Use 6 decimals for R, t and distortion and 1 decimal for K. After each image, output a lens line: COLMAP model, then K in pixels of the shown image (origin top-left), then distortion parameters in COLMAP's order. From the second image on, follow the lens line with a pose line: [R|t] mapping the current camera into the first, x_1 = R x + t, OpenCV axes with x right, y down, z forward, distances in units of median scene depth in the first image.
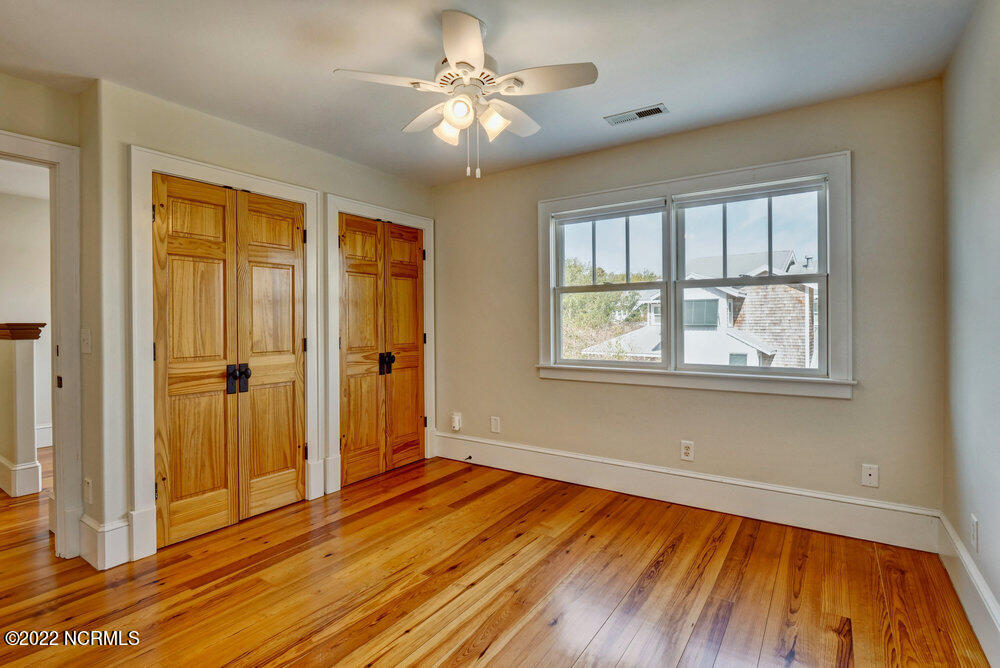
lens RADIAL K [[490.5, 0, 494.4], [0, 490.5, 324.4], [0, 0, 1]] dist [-0.000237, -0.000624]
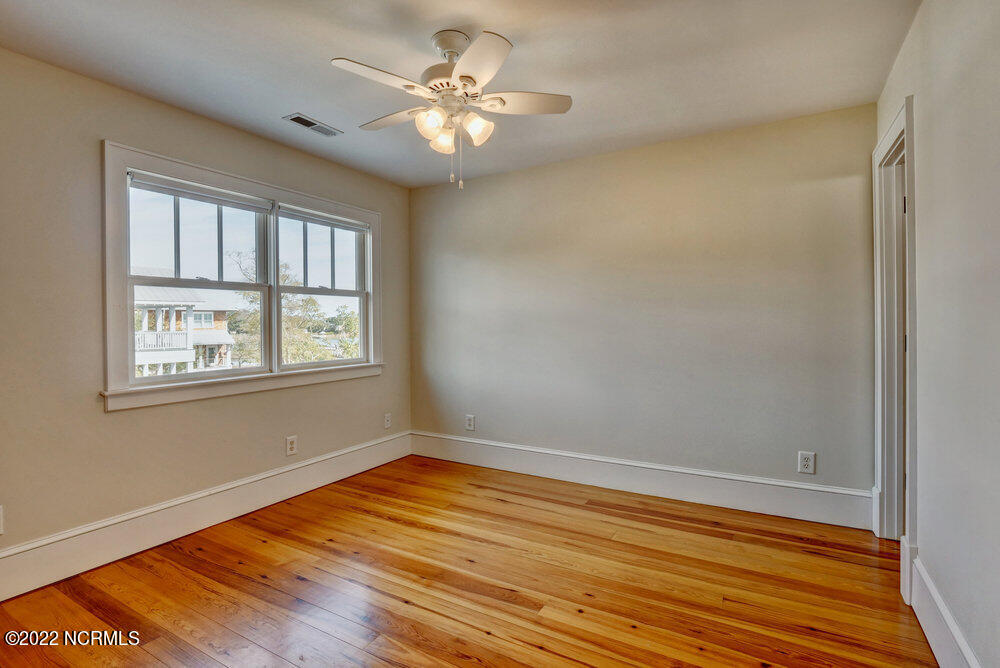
lens RADIAL K [[490.5, 0, 494.4], [0, 490.5, 324.4], [0, 0, 1]] dist [-0.000237, -0.000624]
pose [[-0.065273, 0.003236, 0.997862, -0.767045], [0.014259, 0.999896, -0.002310, 0.003193], [-0.997766, 0.014078, -0.065313, 0.685149]]
